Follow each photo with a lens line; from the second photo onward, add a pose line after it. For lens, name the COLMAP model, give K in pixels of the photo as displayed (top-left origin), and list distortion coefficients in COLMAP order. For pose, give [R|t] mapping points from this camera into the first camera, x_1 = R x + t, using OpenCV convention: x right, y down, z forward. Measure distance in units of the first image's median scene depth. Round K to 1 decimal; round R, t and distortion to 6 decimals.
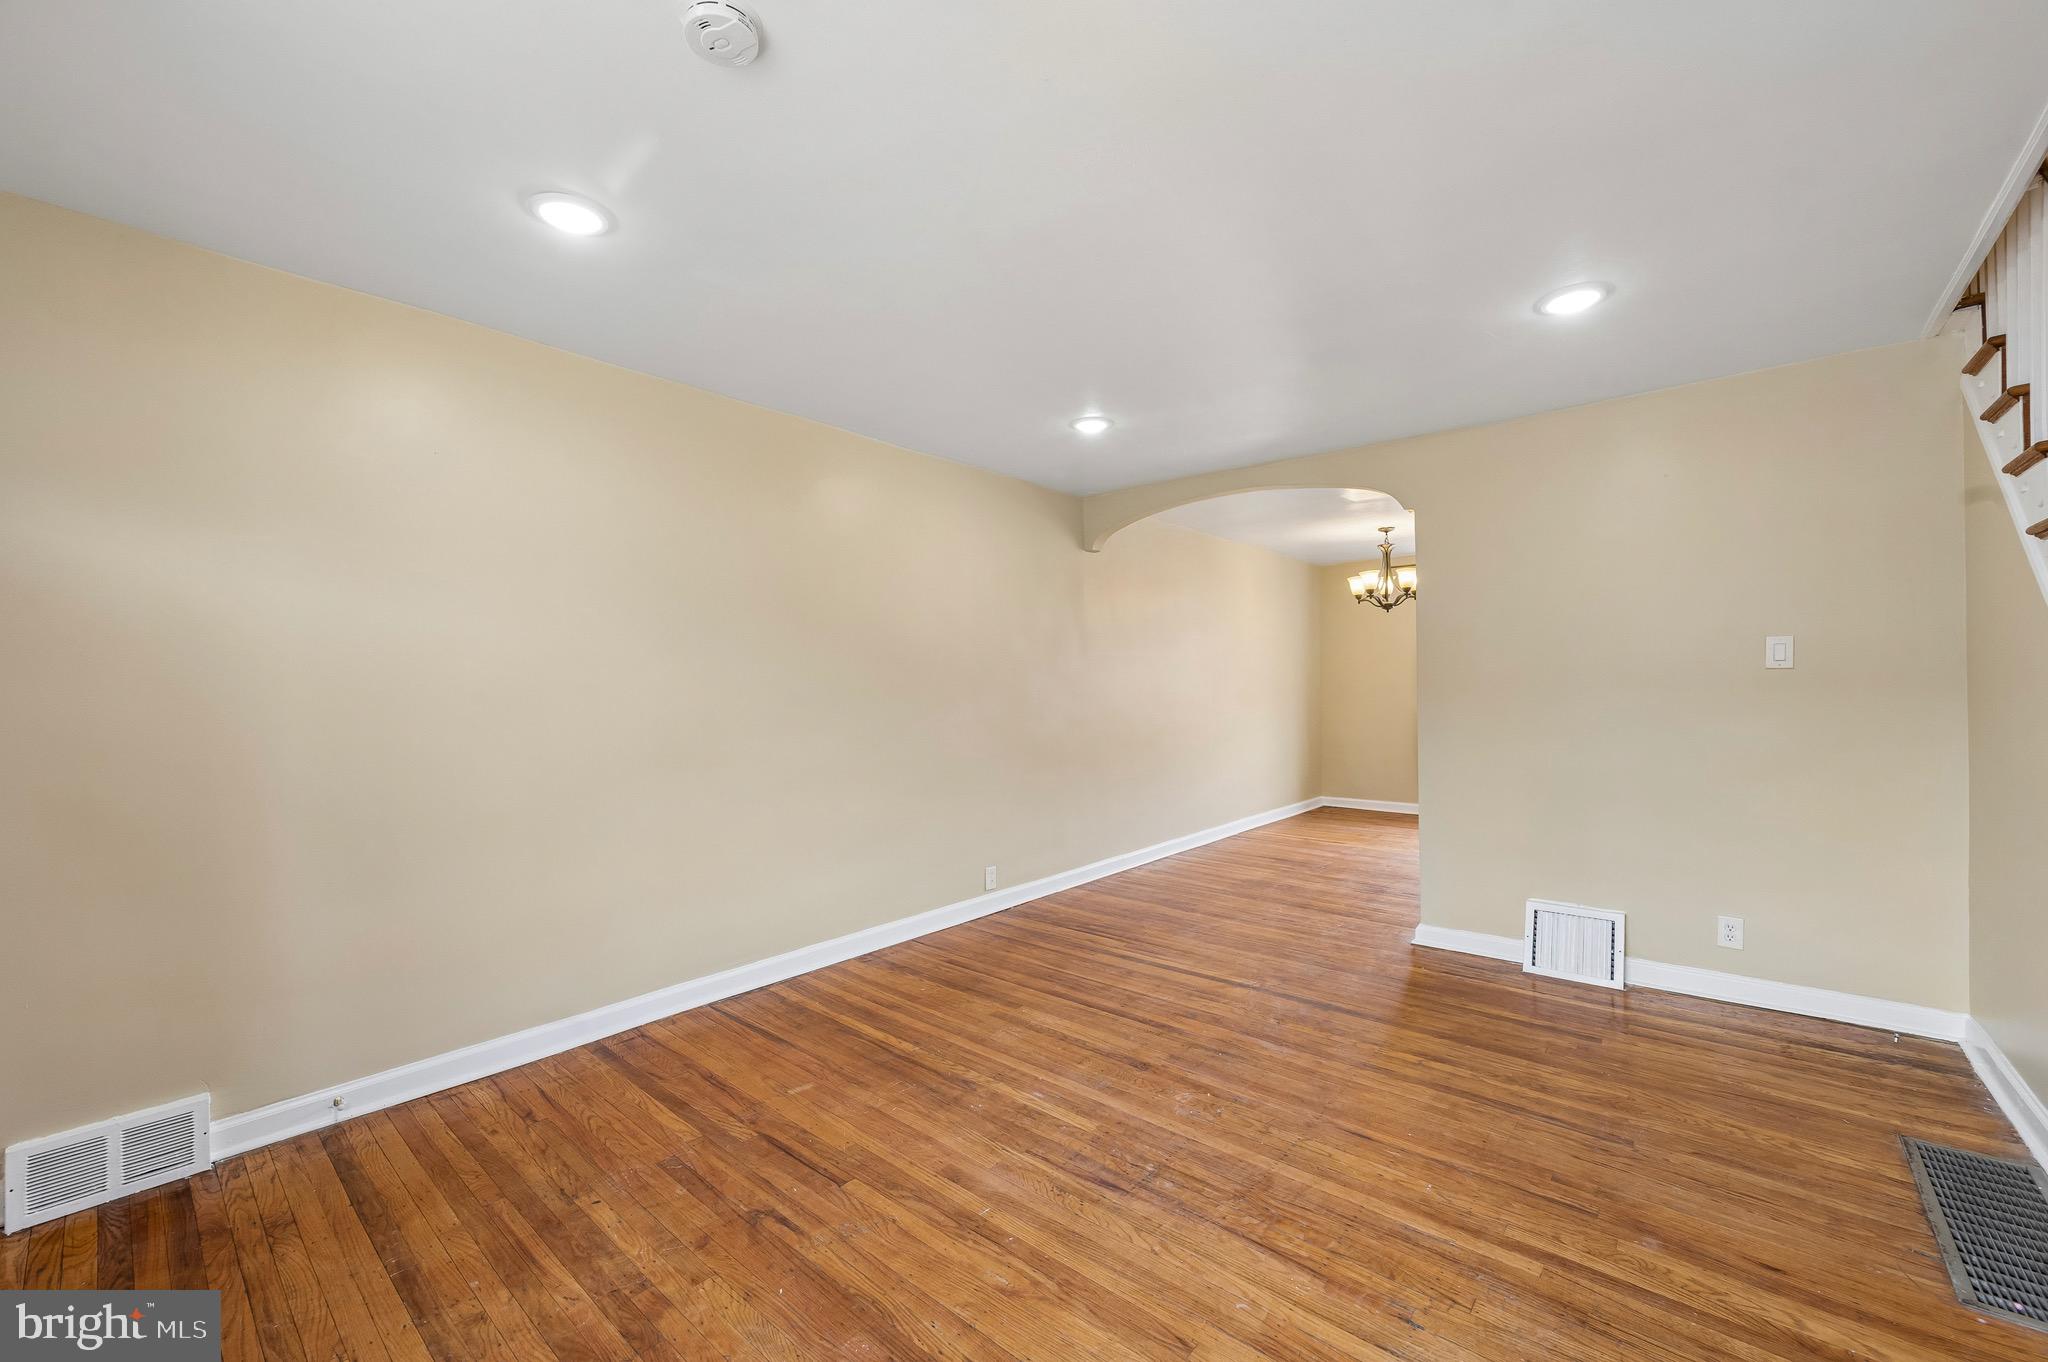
lens RADIAL K [[807.7, 0, 1028.4], [0, 807.7, 694.9], [0, 0, 1]] dist [0.002330, 0.000202]
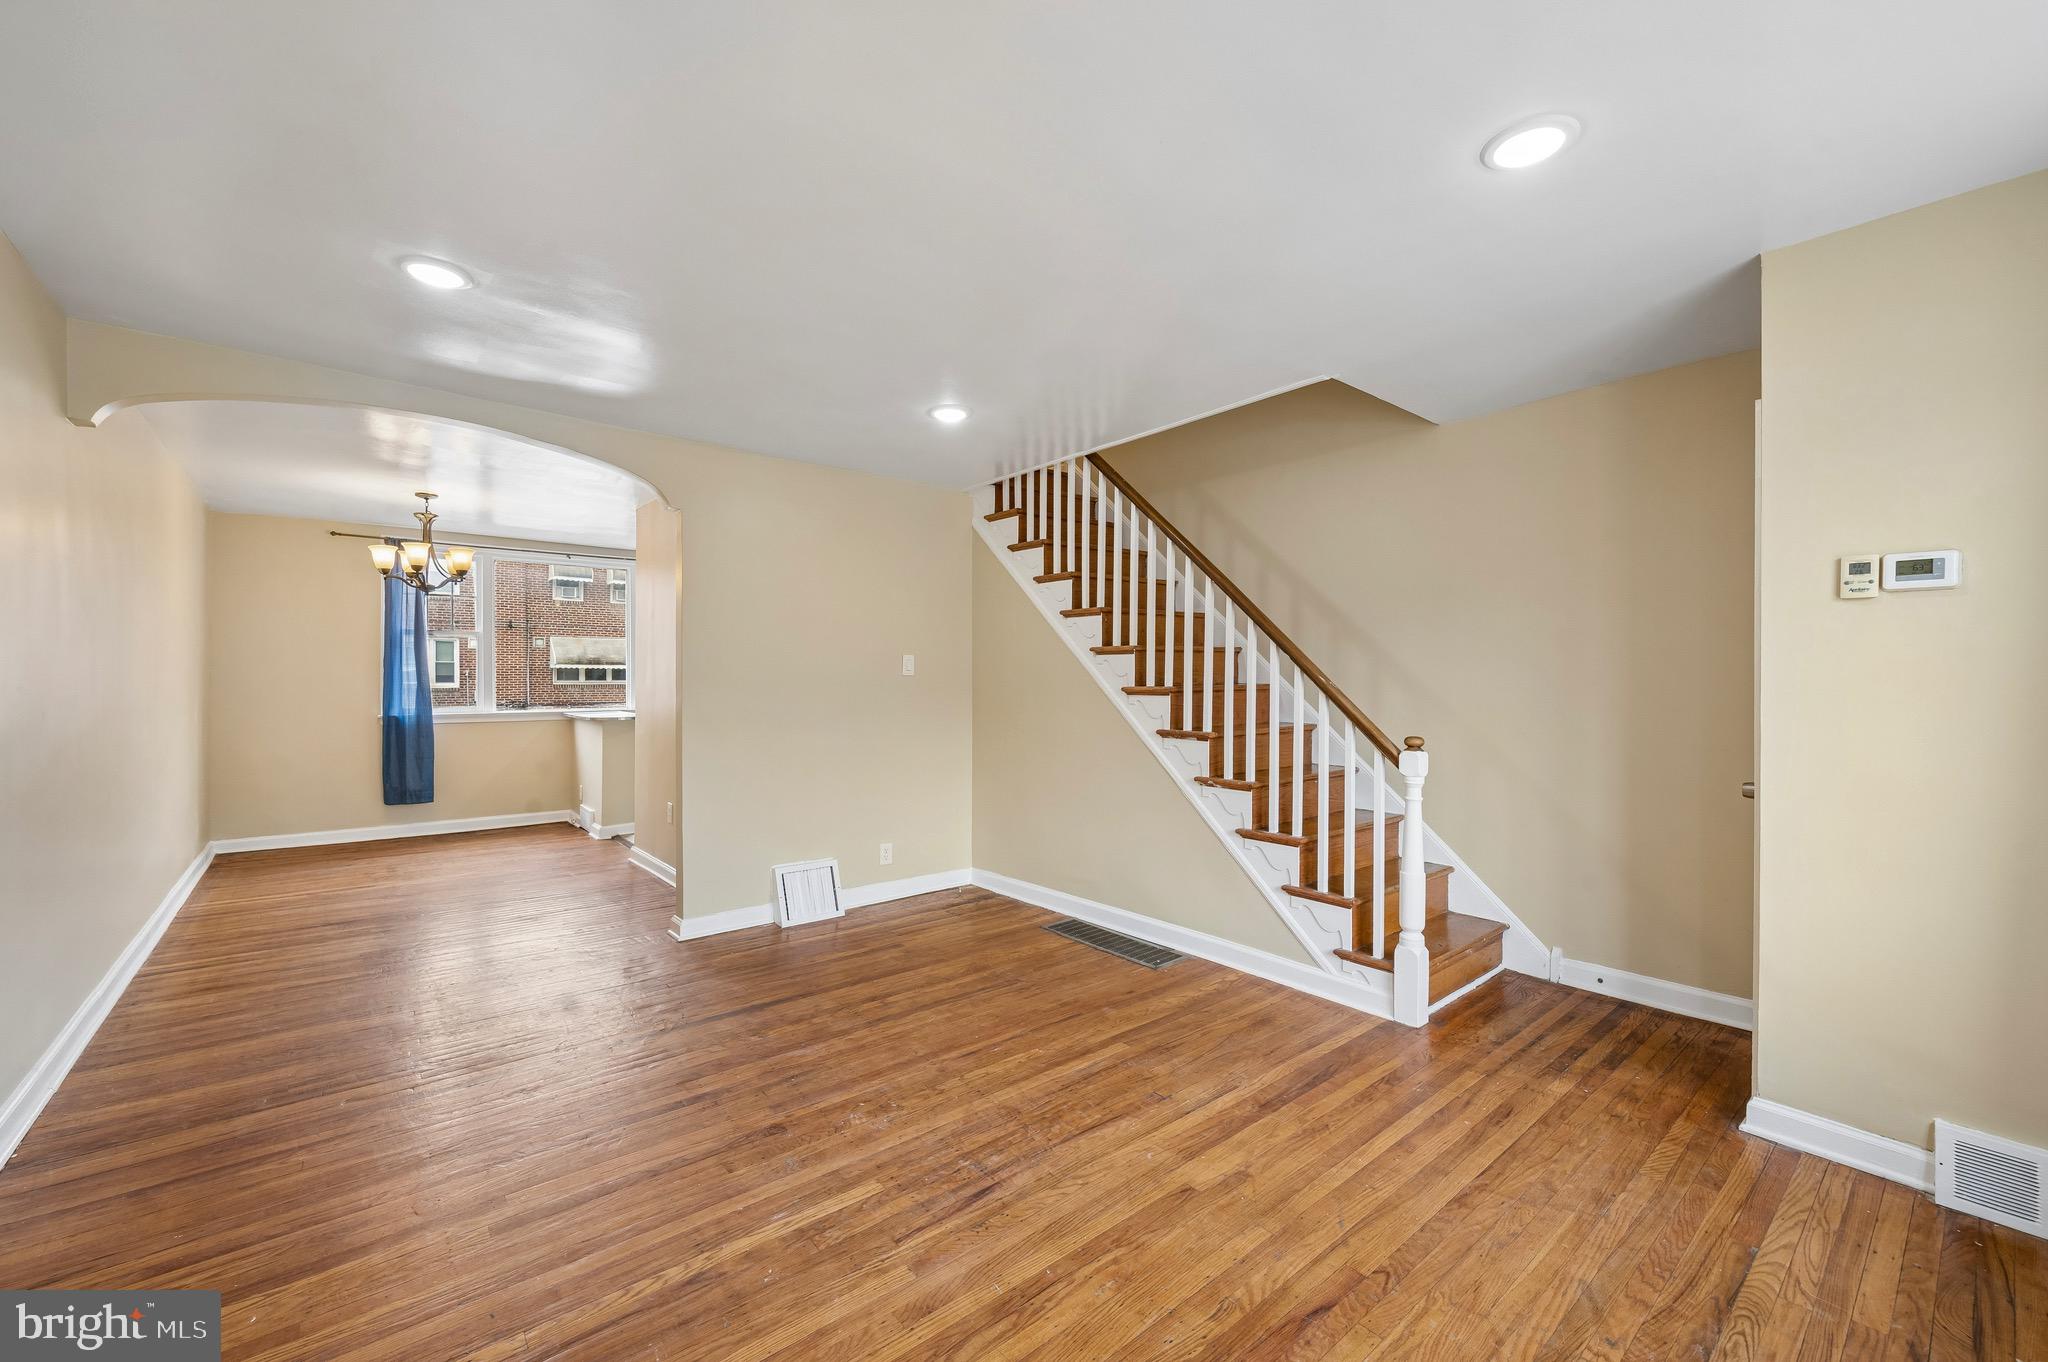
lens RADIAL K [[815.0, 0, 1024.0], [0, 815.0, 681.0], [0, 0, 1]] dist [0.001346, 0.000647]
pose [[0.167130, 0.014085, 0.985834, -0.631601], [0.003318, 0.999884, -0.014849, 0.001101], [-0.985929, 0.005753, 0.167063, 0.564877]]
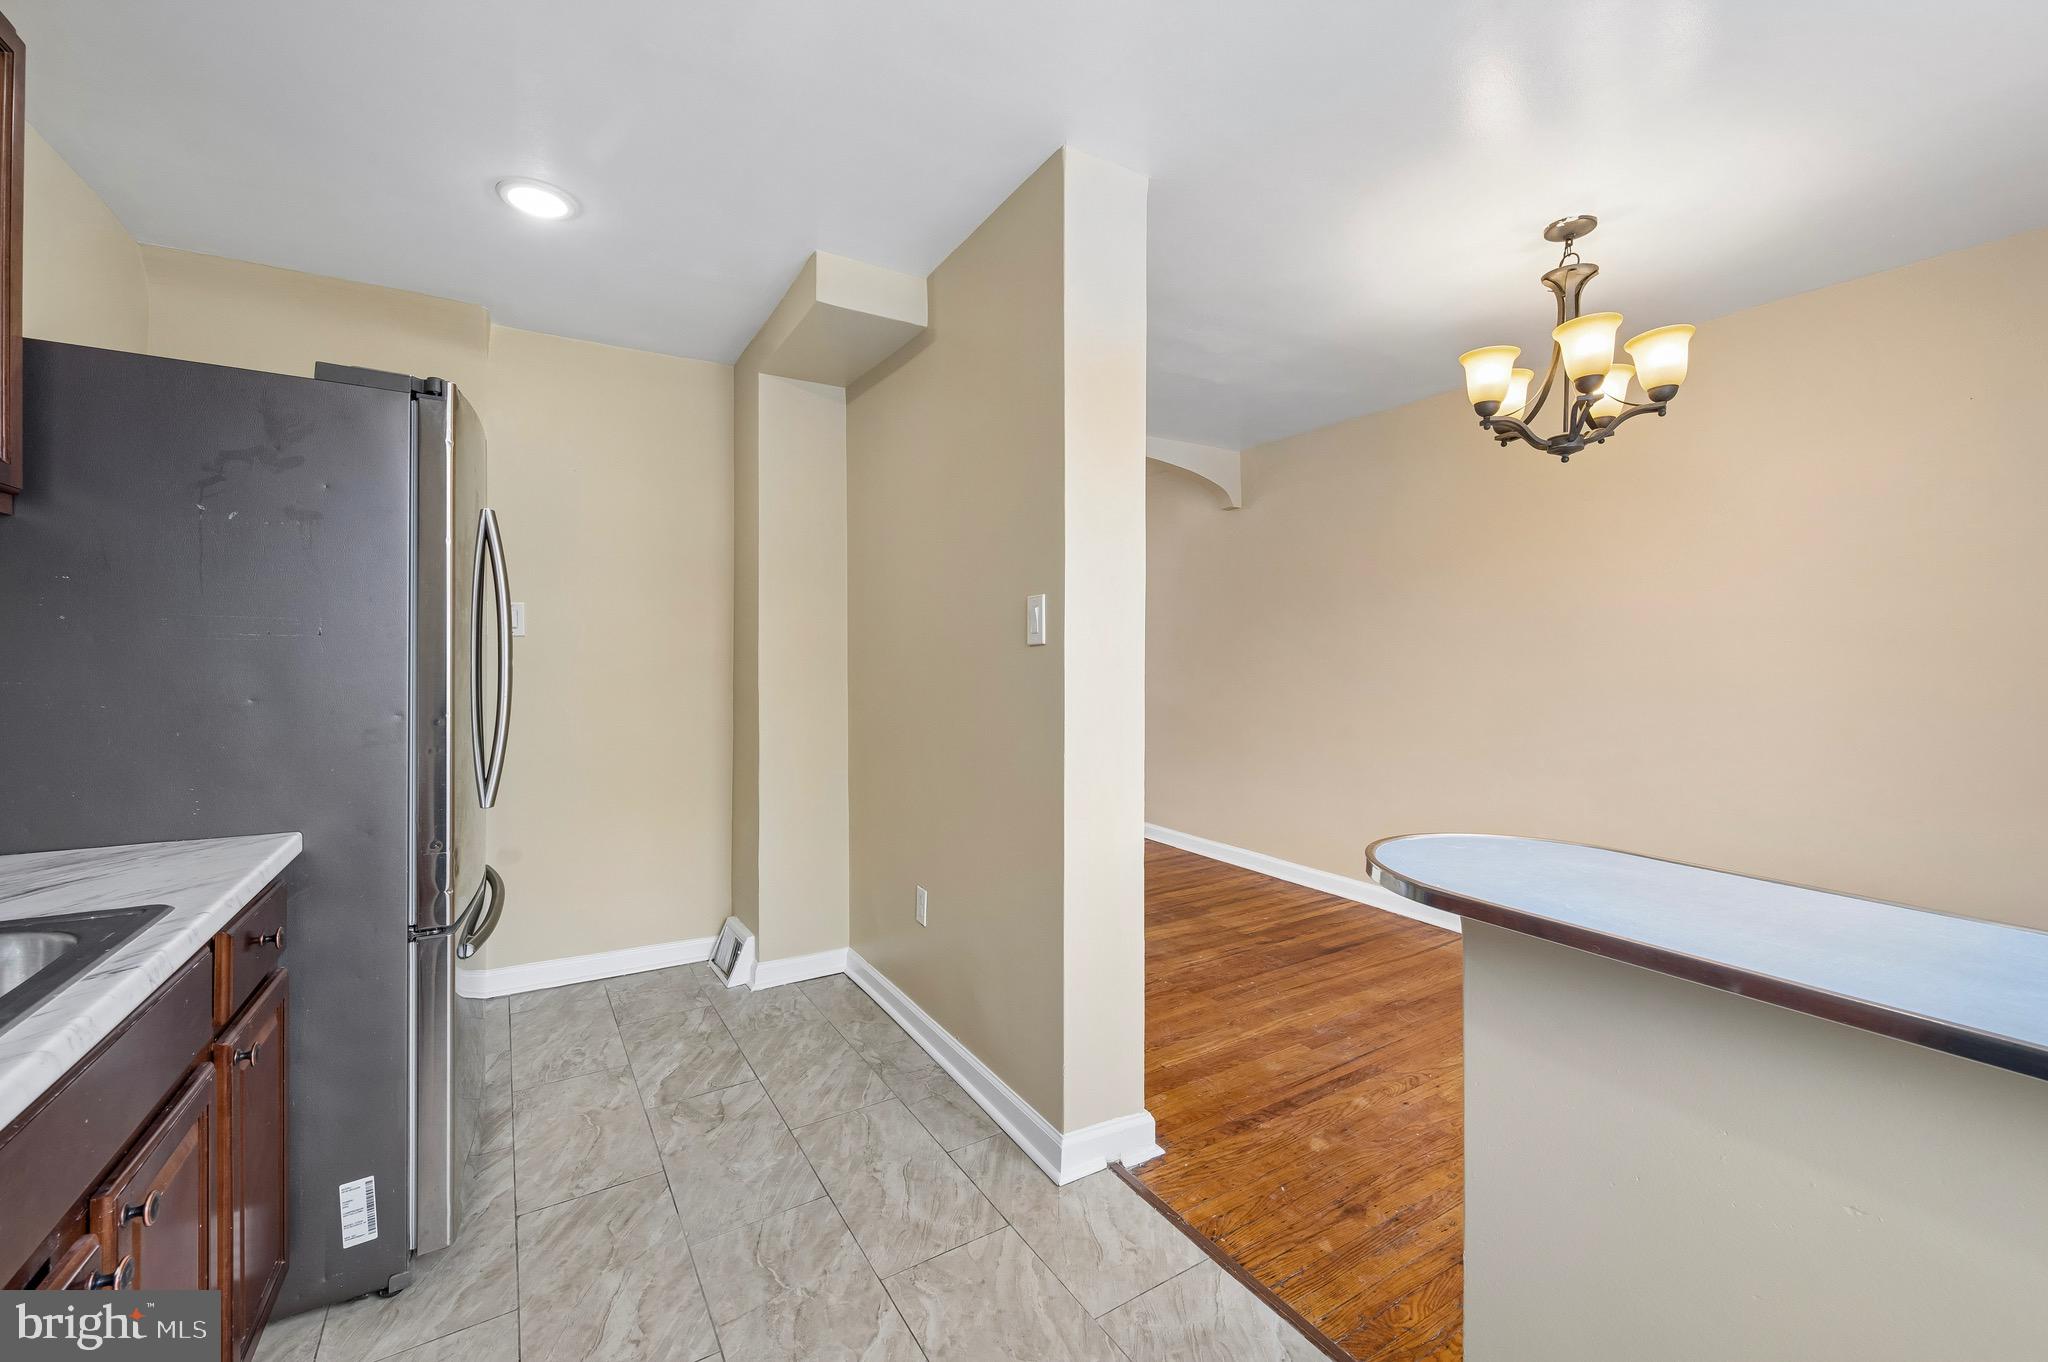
lens RADIAL K [[824.2, 0, 1030.3], [0, 824.2, 648.0], [0, 0, 1]] dist [0.002013, 0.000189]
pose [[-0.307670, 0.005944, -0.951475, 1.949442], [-0.009815, 0.999907, 0.009421, -0.044866], [0.951442, 0.012237, -0.307583, 1.989444]]
